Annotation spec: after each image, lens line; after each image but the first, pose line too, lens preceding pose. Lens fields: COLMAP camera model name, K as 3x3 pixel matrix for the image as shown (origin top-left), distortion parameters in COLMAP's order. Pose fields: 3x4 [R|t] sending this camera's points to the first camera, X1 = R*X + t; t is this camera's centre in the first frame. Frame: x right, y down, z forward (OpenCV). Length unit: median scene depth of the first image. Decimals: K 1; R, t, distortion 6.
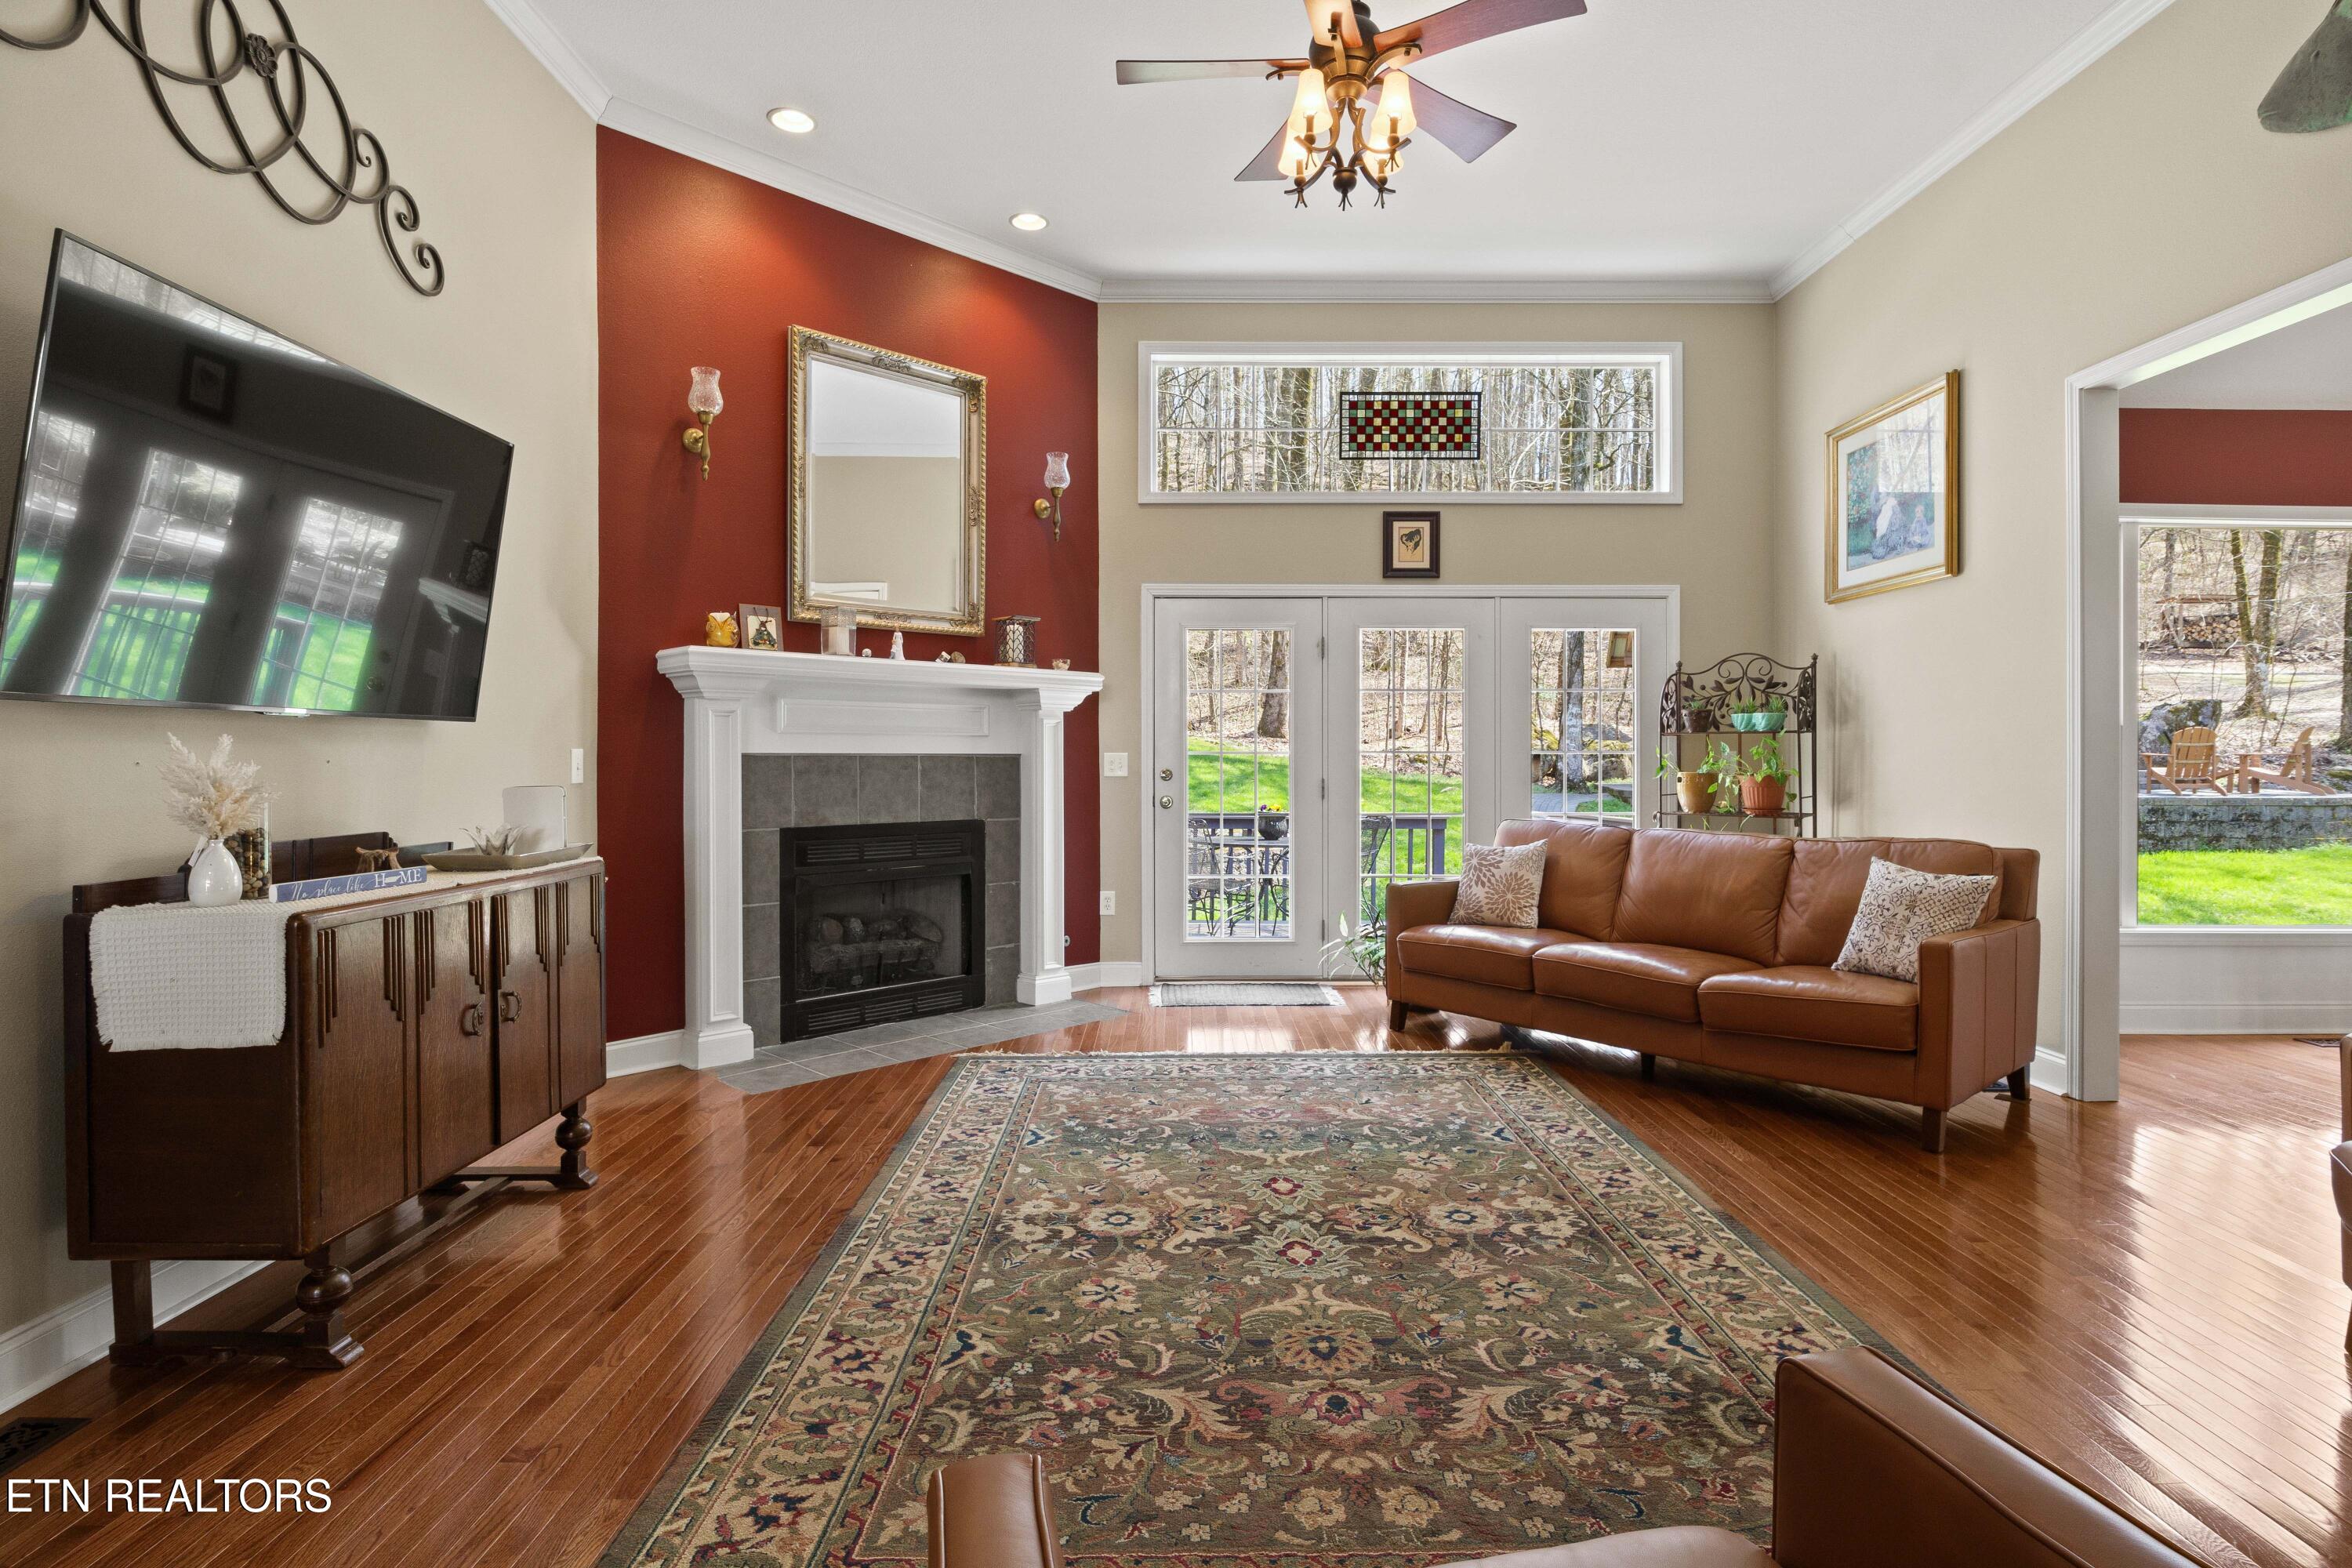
lens RADIAL K [[1184.6, 0, 1187.6], [0, 1184.6, 749.4], [0, 0, 1]] dist [-0.009868, -0.000833]
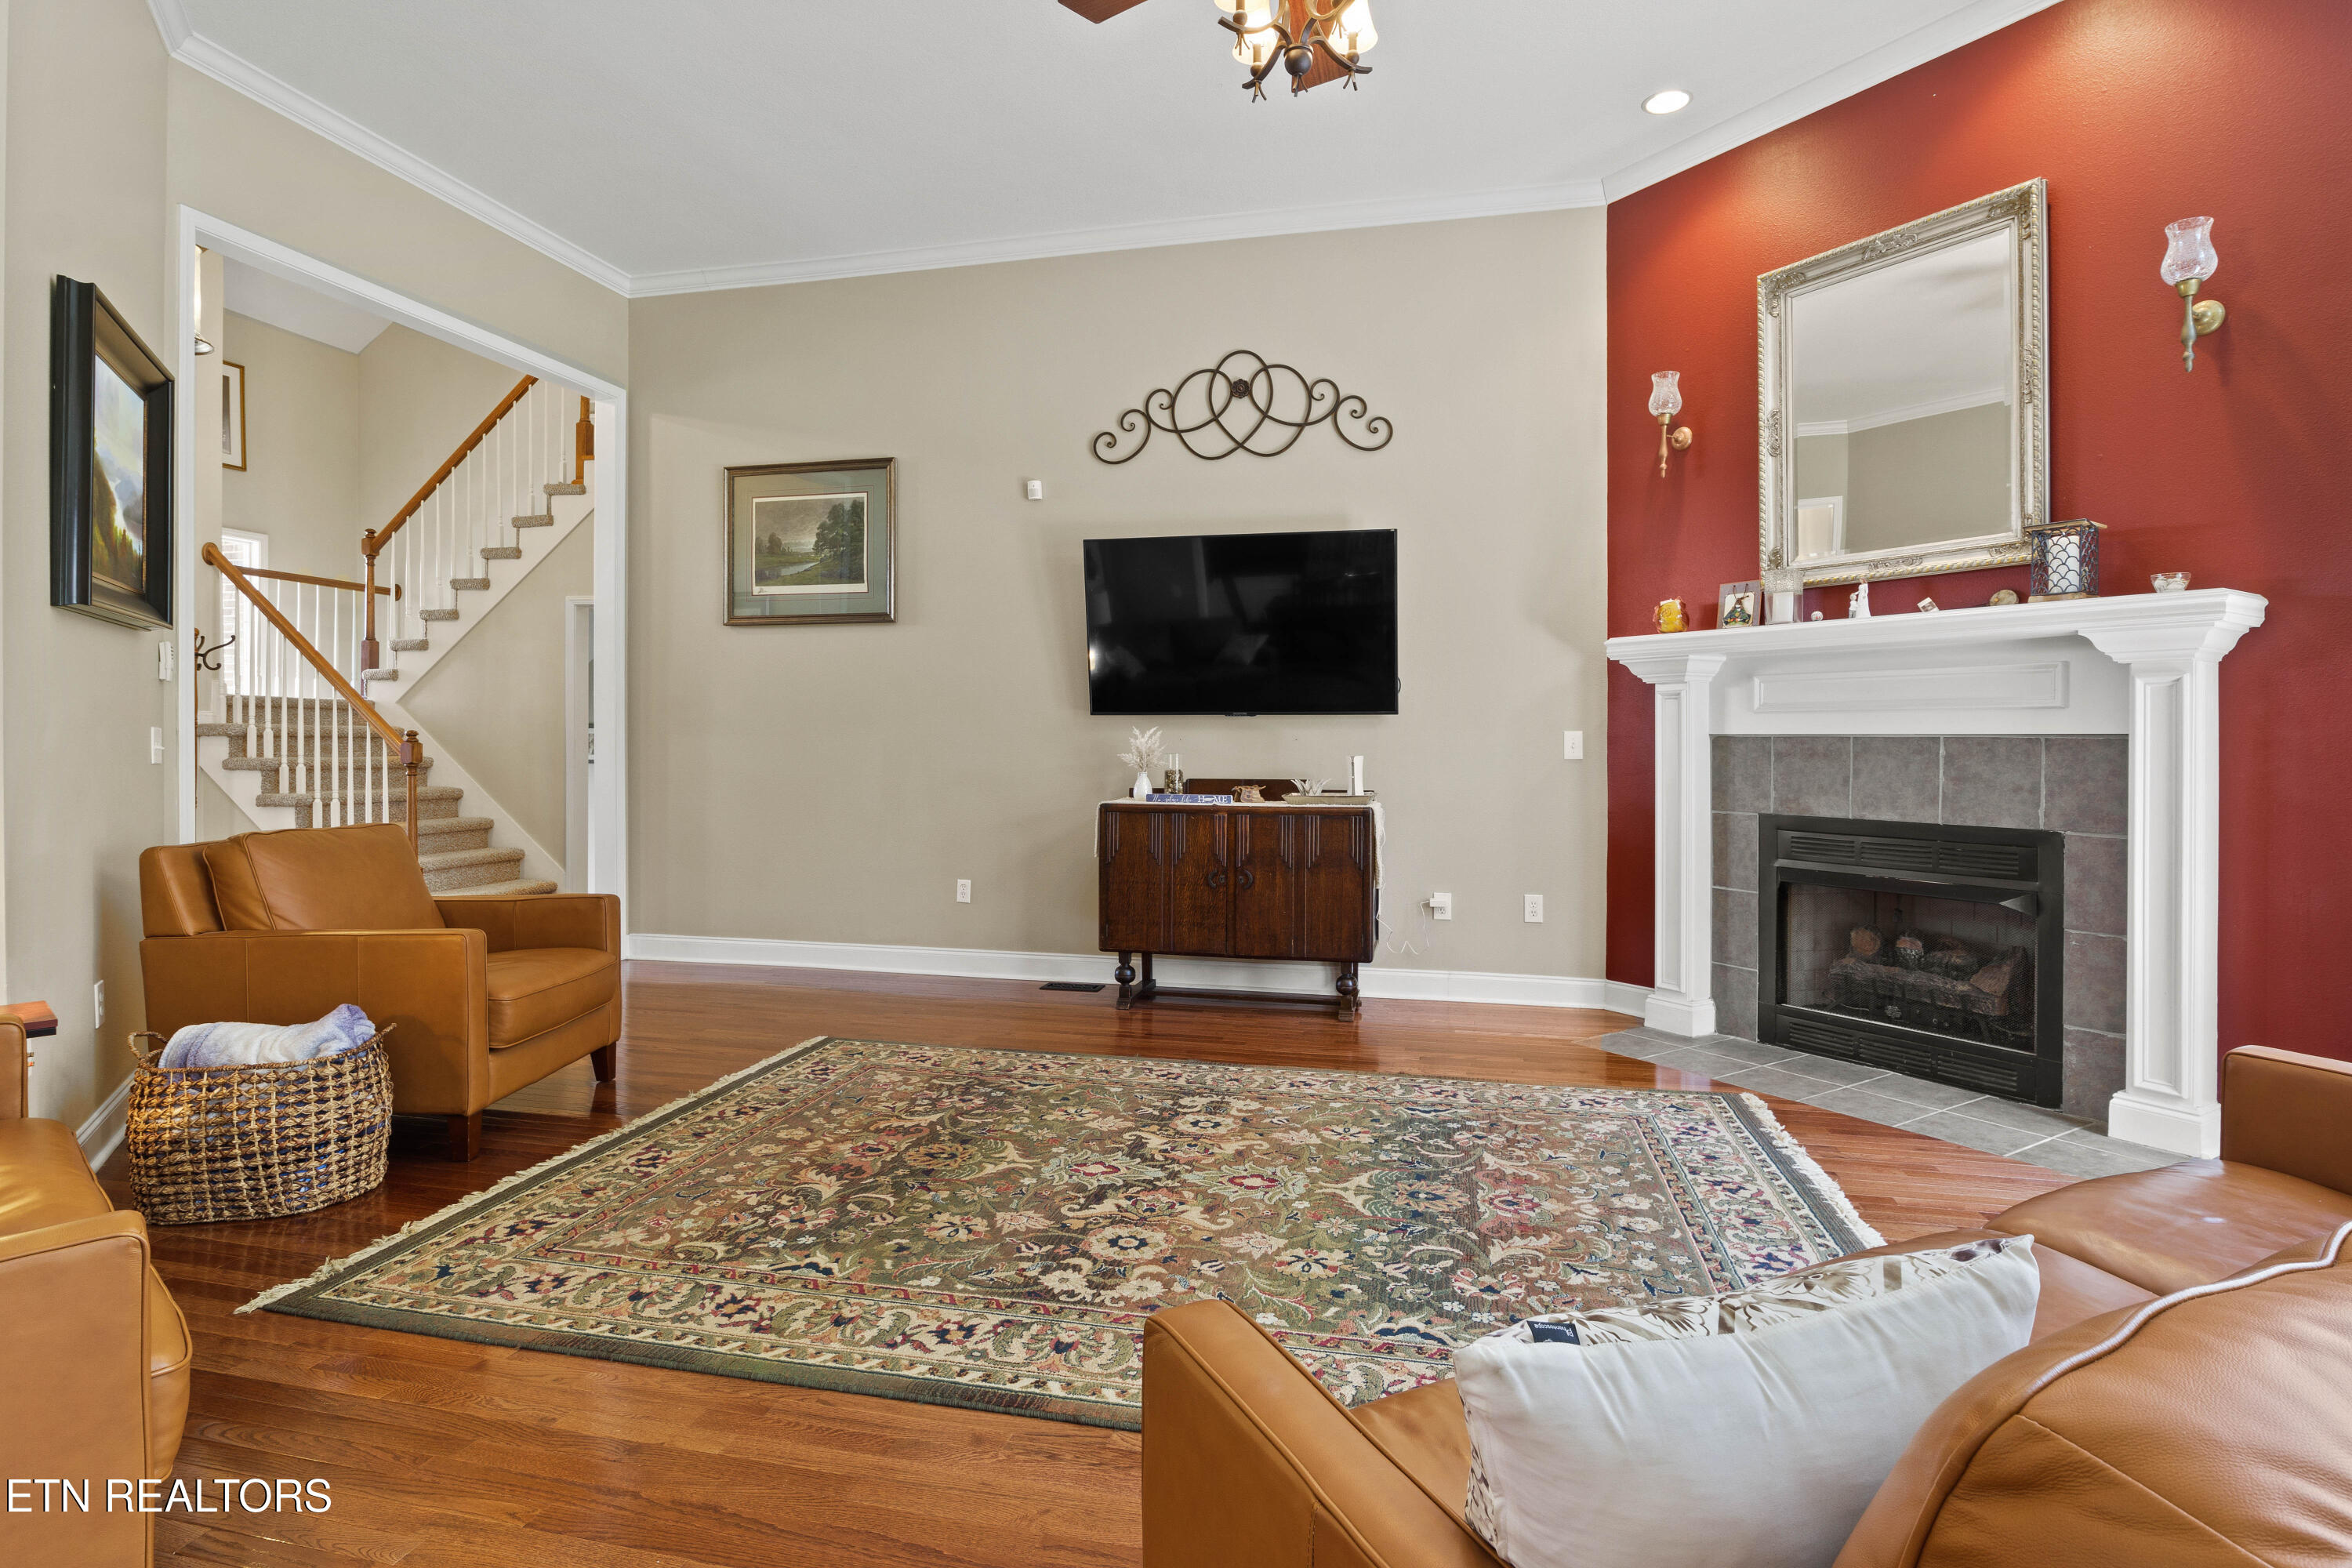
lens RADIAL K [[1184.6, 0, 1187.6], [0, 1184.6, 749.4], [0, 0, 1]] dist [-0.009868, -0.000833]
pose [[-0.229121, 0.007921, -0.973366, 1.006193], [0.003735, 0.999967, 0.007259, 0.009832], [0.973391, -0.001972, -0.229143, 1.145124]]
